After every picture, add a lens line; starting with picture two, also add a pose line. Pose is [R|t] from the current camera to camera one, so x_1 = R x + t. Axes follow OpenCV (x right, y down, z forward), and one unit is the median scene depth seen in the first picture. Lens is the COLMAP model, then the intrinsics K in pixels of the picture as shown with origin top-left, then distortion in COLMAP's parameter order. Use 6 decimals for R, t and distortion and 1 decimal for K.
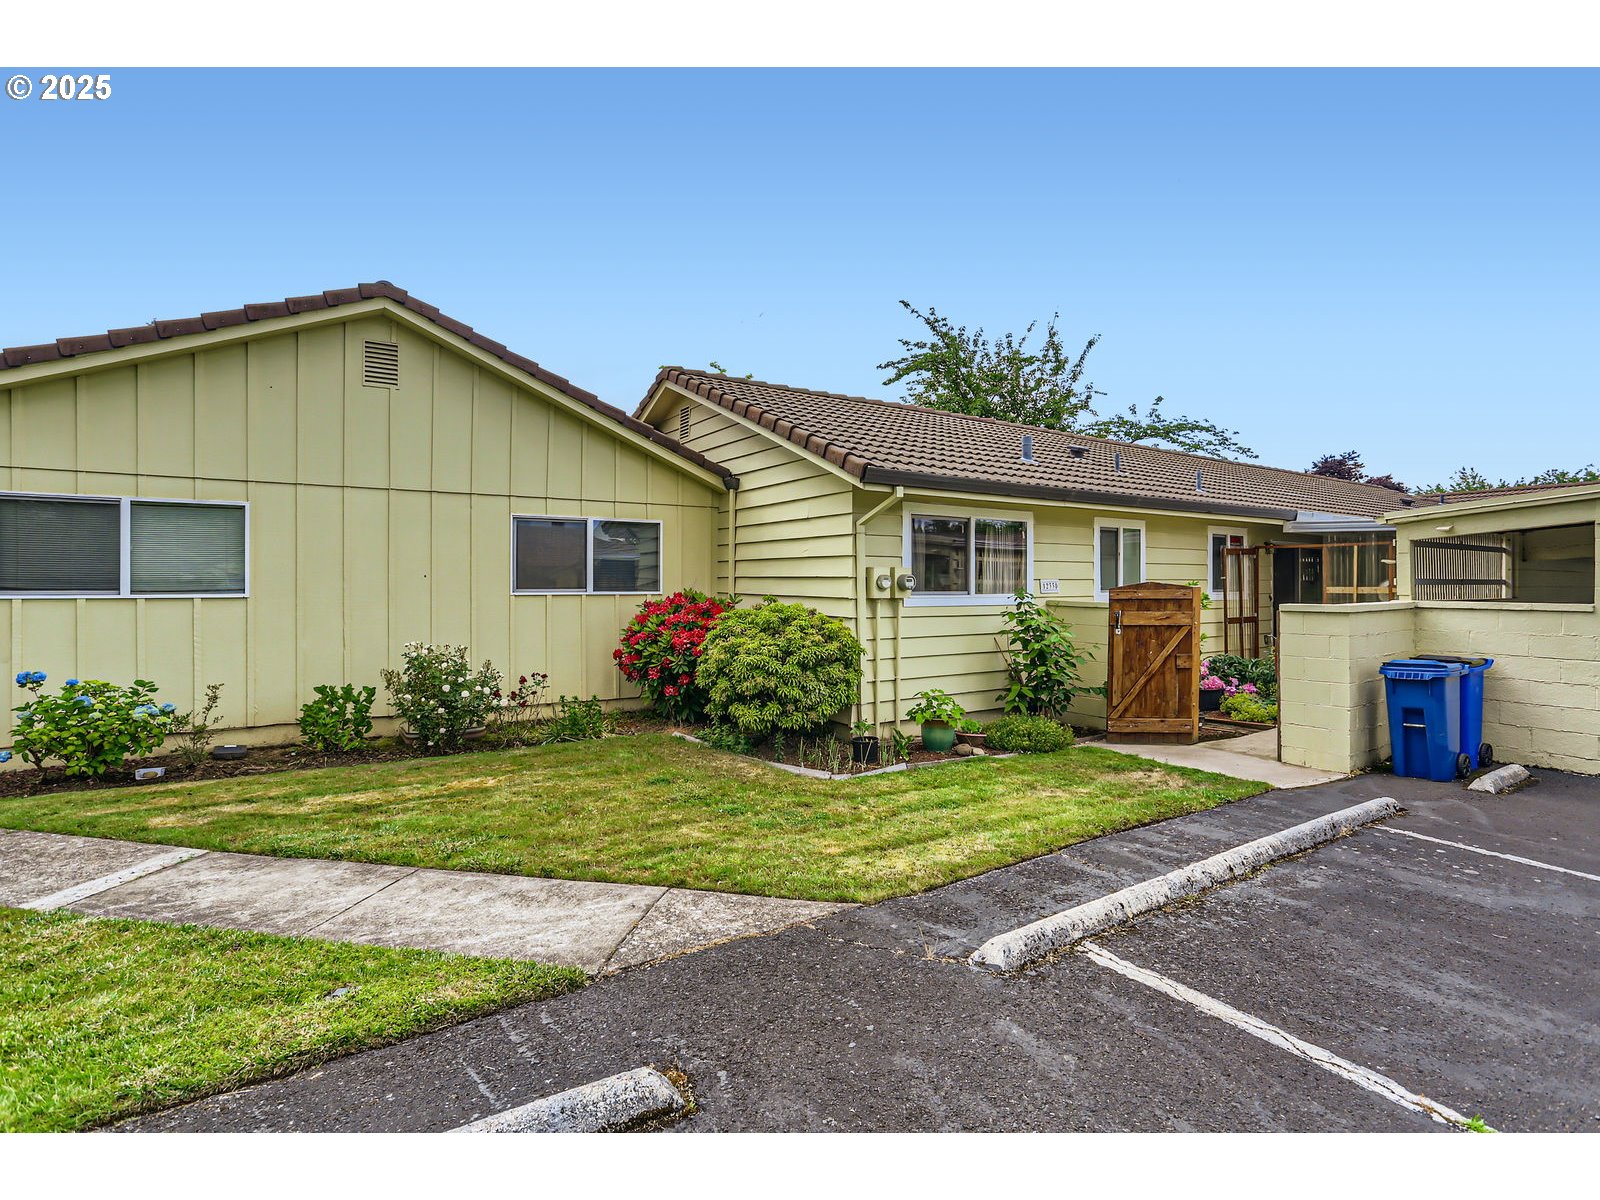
lens RADIAL K [[775.2, 0, 798.2], [0, 775.2, 587.5], [0, 0, 1]] dist [-0.040800, 0.023992]
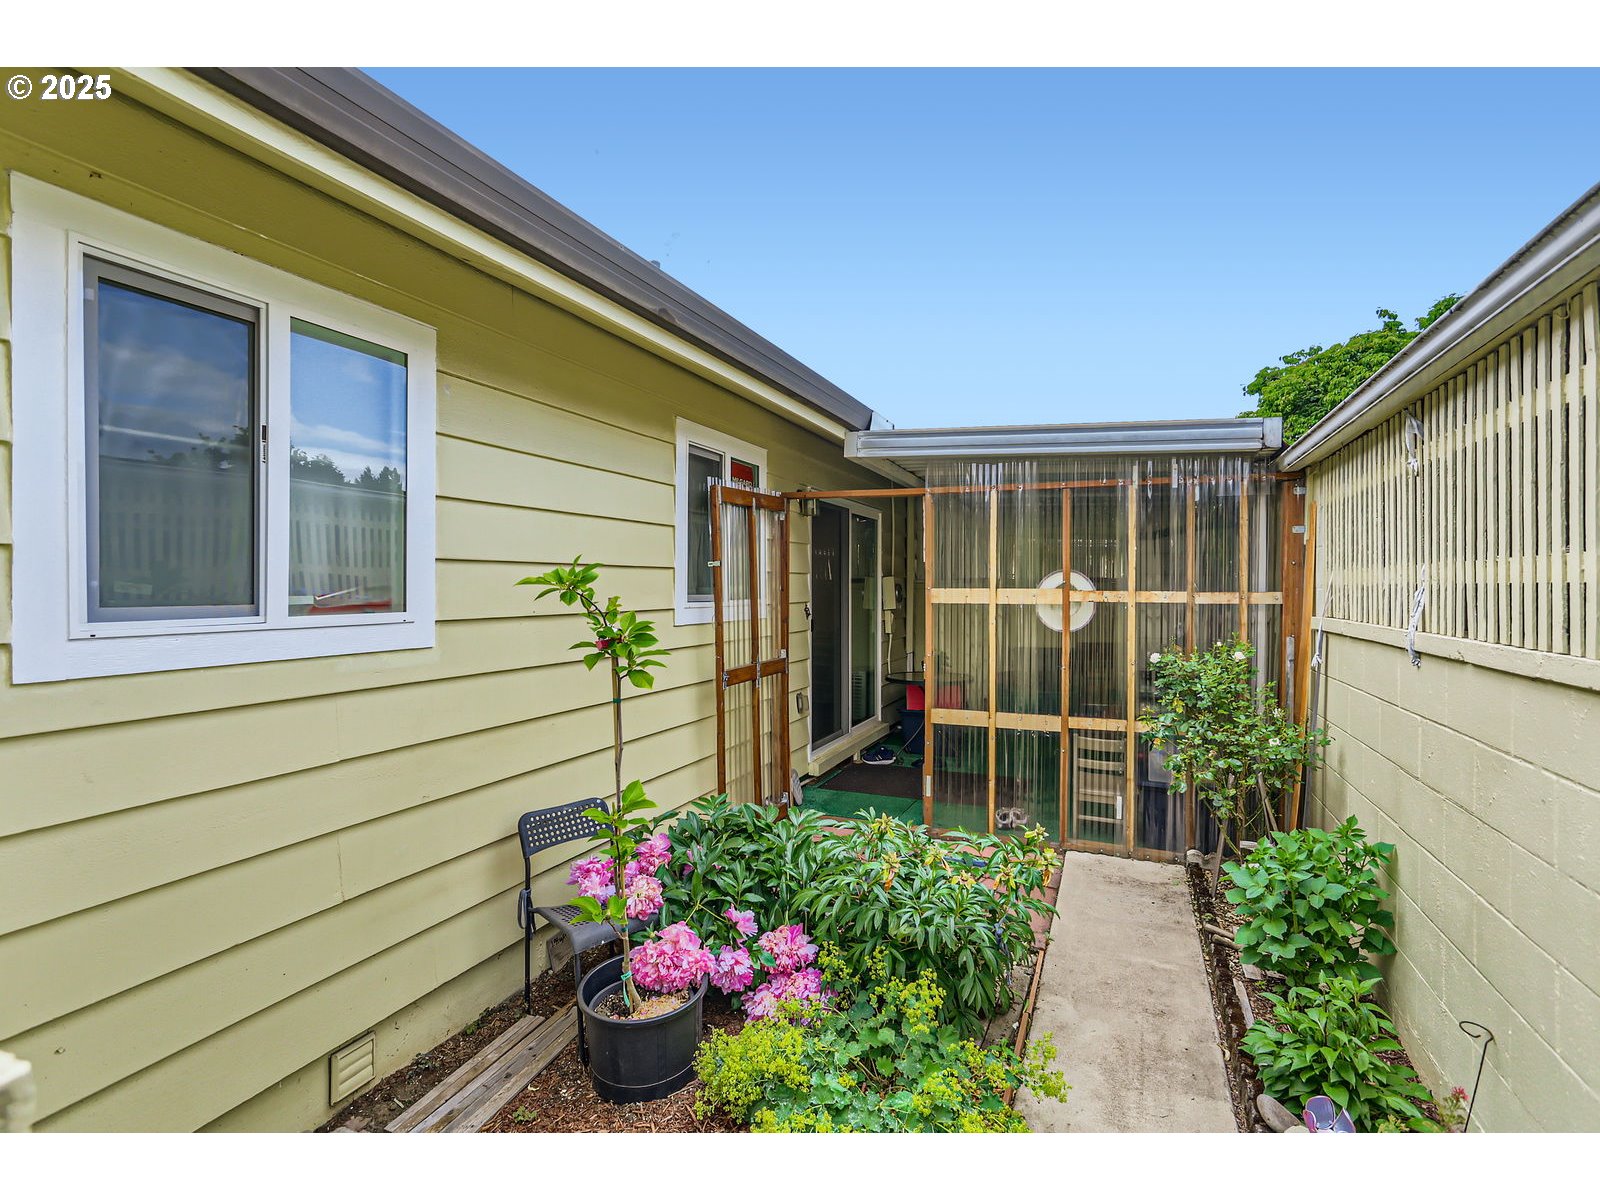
lens RADIAL K [[775.2, 0, 798.2], [0, 775.2, 587.5], [0, 0, 1]] dist [-0.040800, 0.023992]
pose [[0.824788, 0.003007, 0.565434, 0.372471], [-0.003095, 0.999995, -0.000803, -0.000701], [-0.565433, -0.001088, 0.824793, 0.662194]]
